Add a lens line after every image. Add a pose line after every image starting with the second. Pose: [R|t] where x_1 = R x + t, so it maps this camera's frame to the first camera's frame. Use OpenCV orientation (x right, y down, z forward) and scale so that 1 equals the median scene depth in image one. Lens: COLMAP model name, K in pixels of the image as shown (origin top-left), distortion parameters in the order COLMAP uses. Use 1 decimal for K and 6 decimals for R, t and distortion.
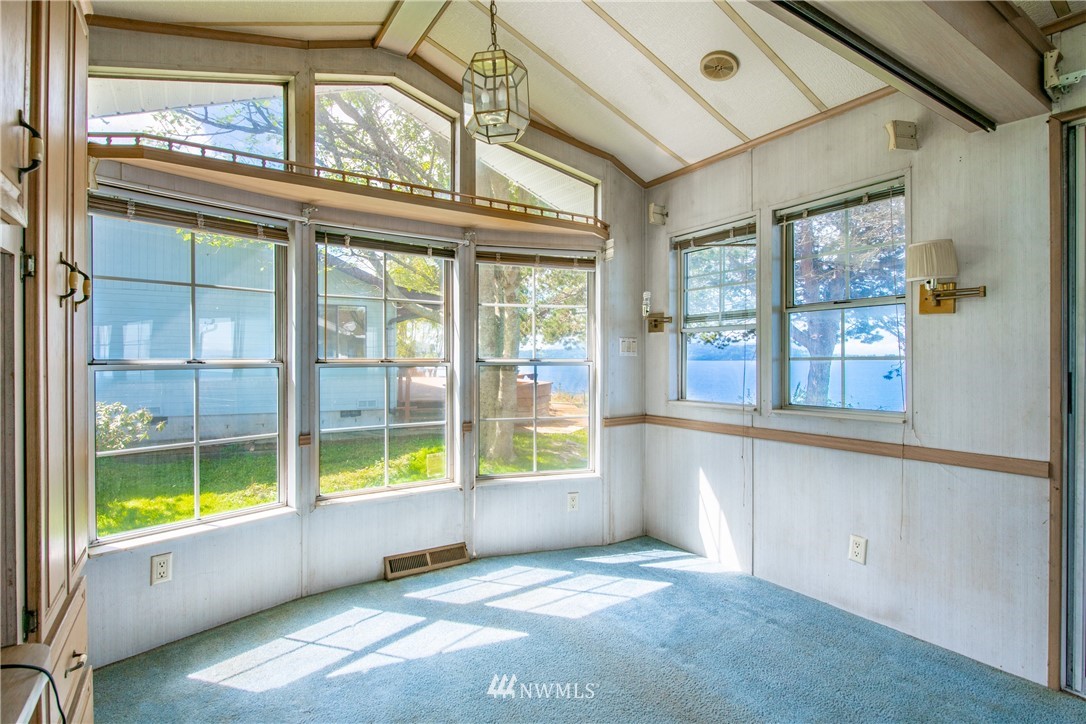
lens RADIAL K [[531.9, 0, 542.4], [0, 531.9, 361.3], [0, 0, 1]] dist [-0.008934, -0.001137]
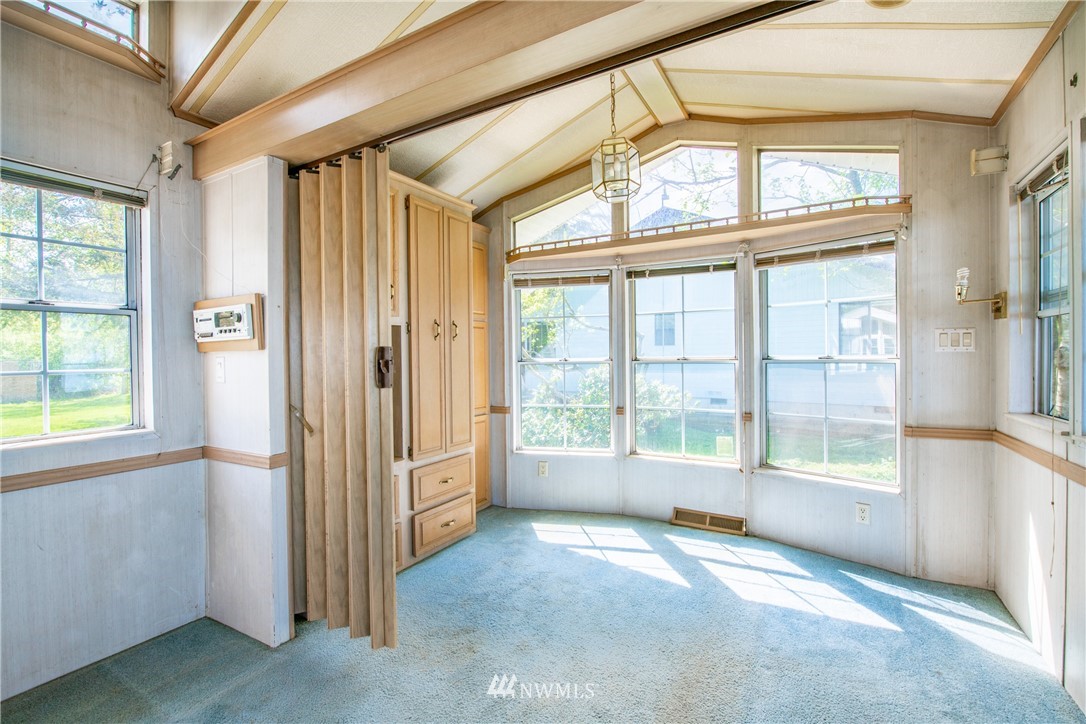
lens RADIAL K [[480.3, 0, 548.0], [0, 480.3, 362.4], [0, 0, 1]] dist [-0.012063, -0.001047]
pose [[0.455724, 0.004951, -0.890108, 0.605864], [0.005425, 0.999951, 0.008340, -0.003973], [0.890105, -0.008630, 0.455674, 0.171316]]
